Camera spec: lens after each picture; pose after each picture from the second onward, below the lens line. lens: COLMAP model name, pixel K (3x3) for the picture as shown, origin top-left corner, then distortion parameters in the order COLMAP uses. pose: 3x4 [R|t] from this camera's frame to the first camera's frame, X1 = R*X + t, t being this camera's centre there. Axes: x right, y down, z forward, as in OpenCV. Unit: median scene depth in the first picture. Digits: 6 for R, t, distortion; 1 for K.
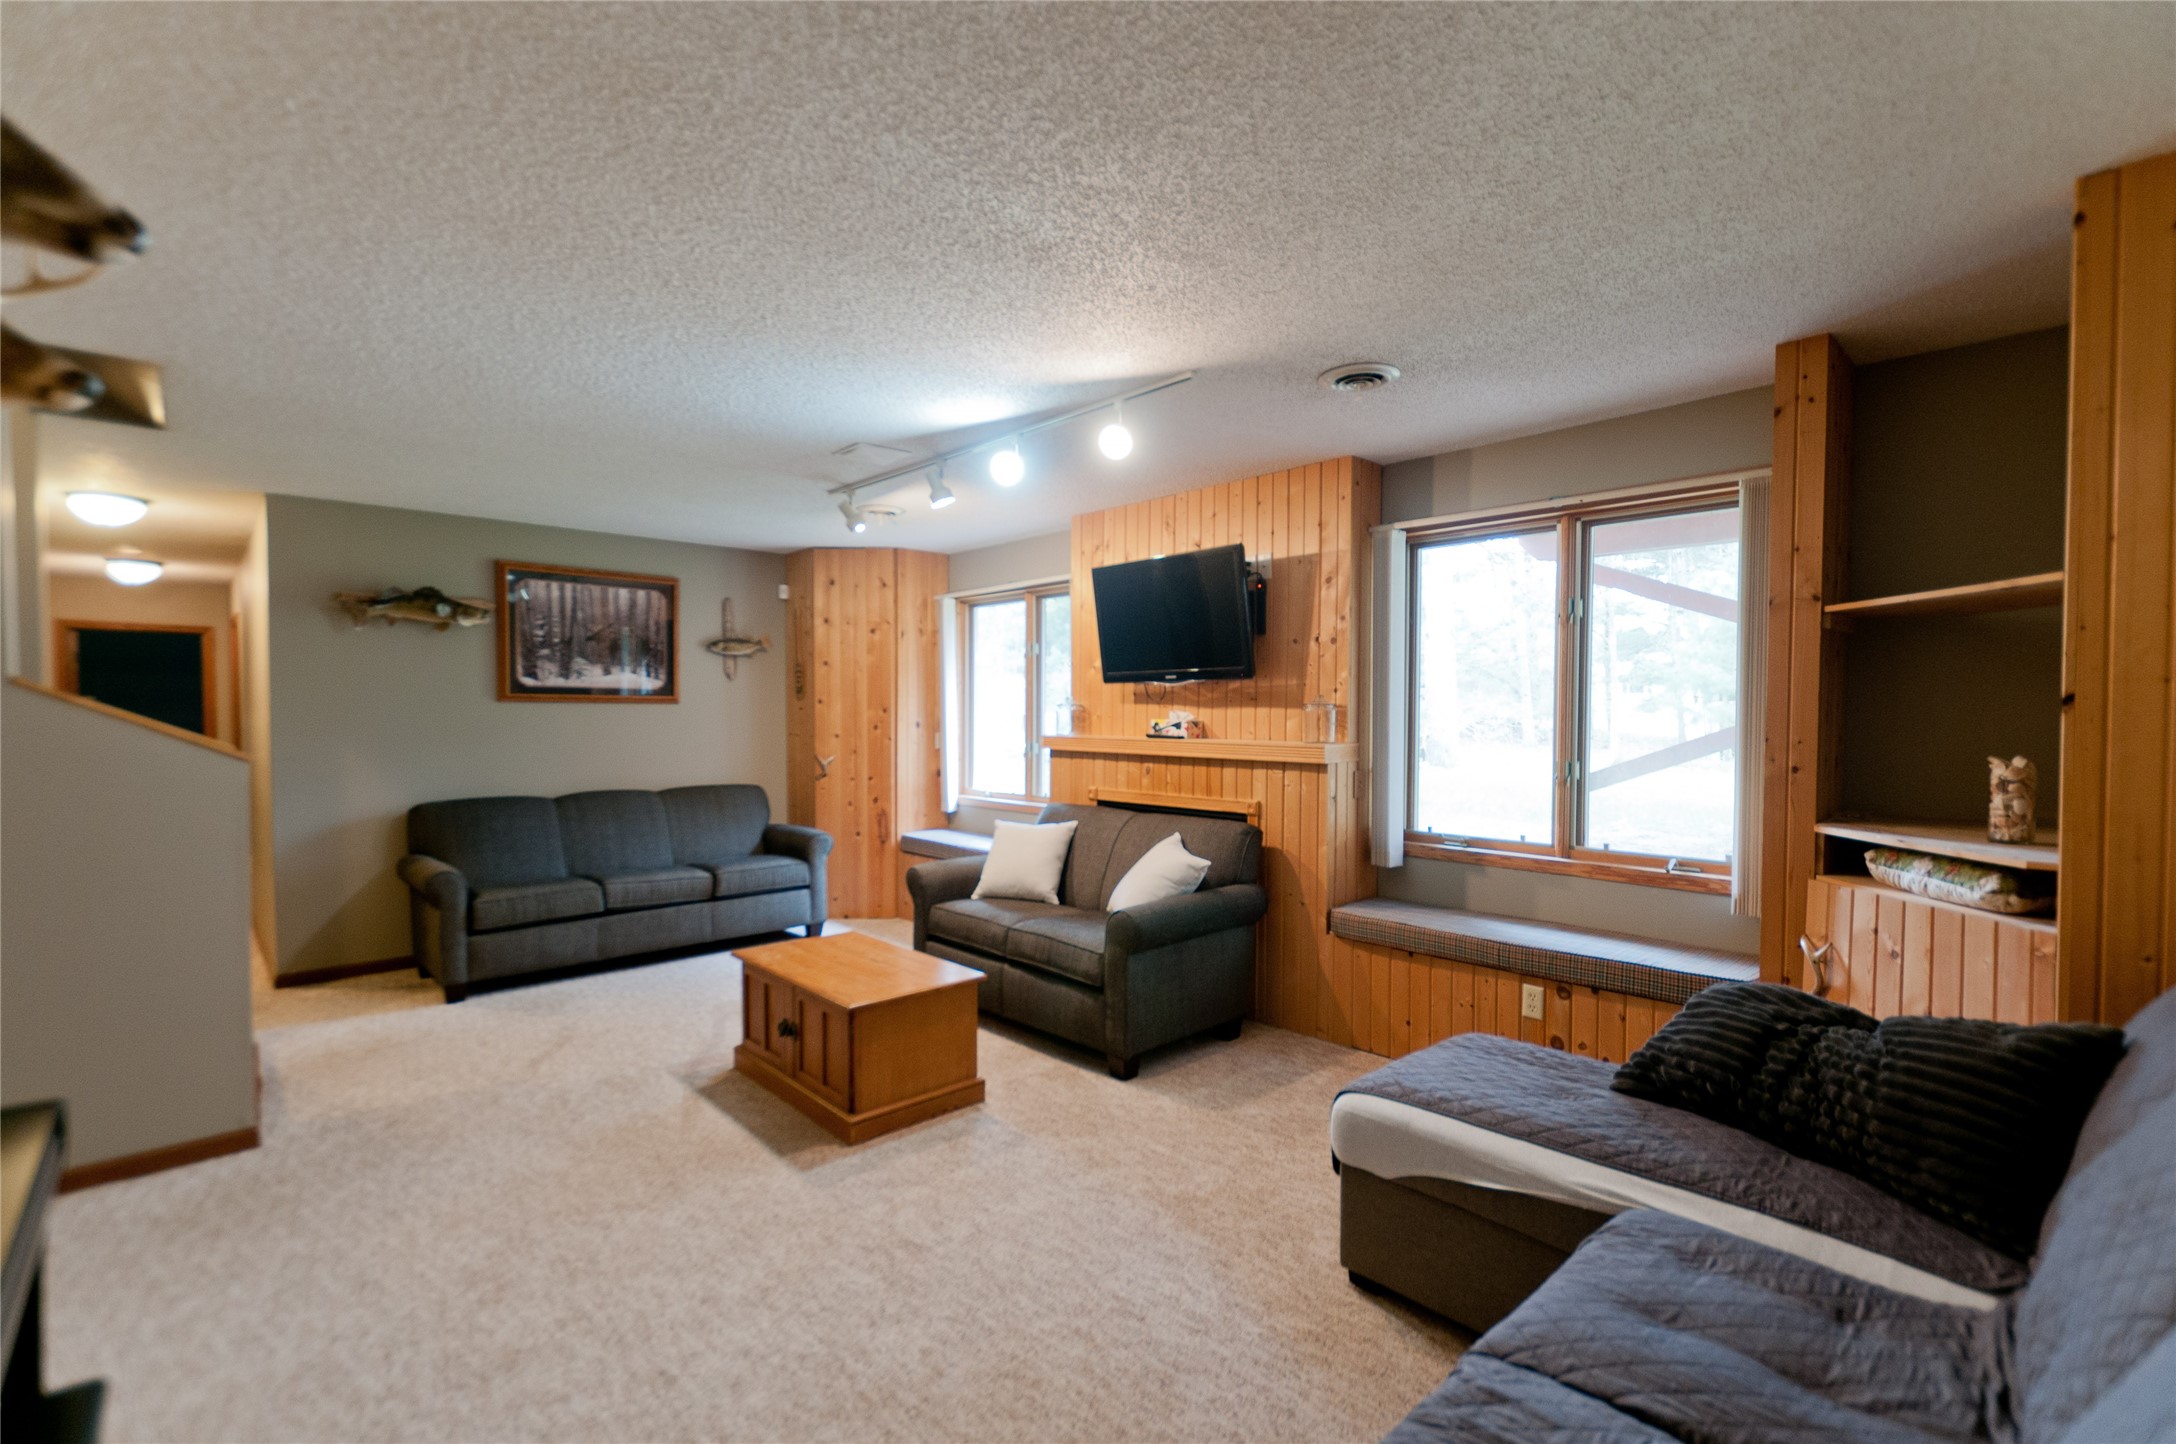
lens RADIAL K [[945.0, 0, 1098.8], [0, 945.0, 724.8], [0, 0, 1]] dist [0.001359, -0.000119]
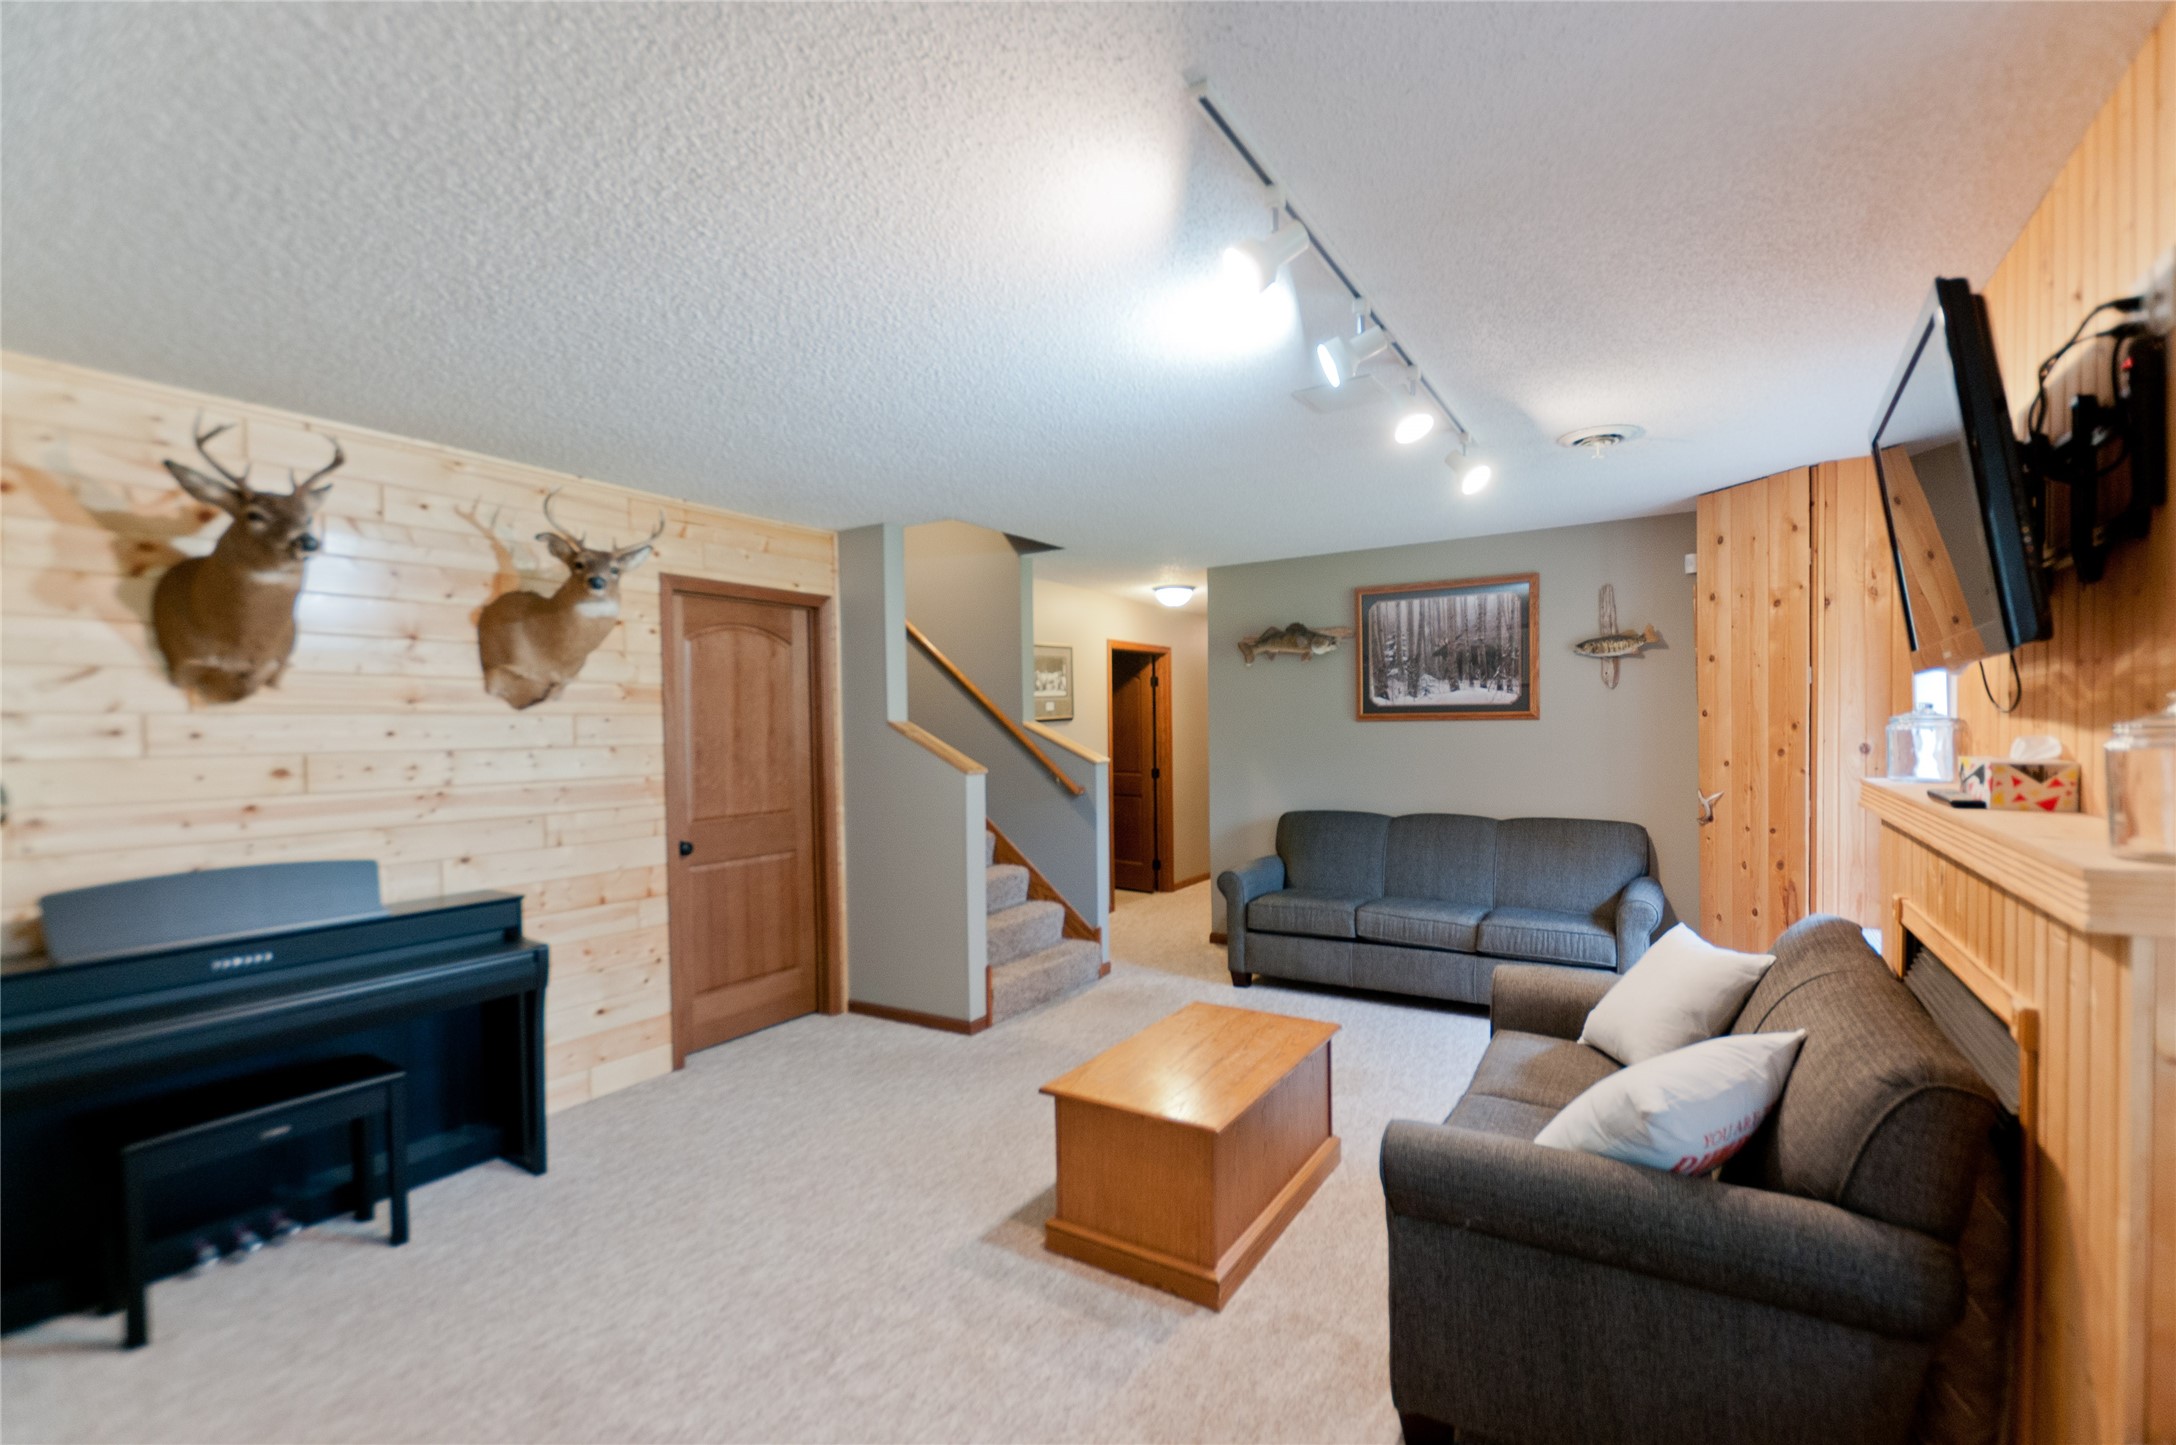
lens RADIAL K [[945.0, 0, 1100.7], [0, 945.0, 738.7], [0, 0, 1]] dist [0.001359, -0.000119]
pose [[0.251685, 0.008662, -0.967770, 0.311474], [0.001097, 0.999957, 0.009236, -0.014988], [0.967809, -0.003387, 0.251665, 0.447728]]
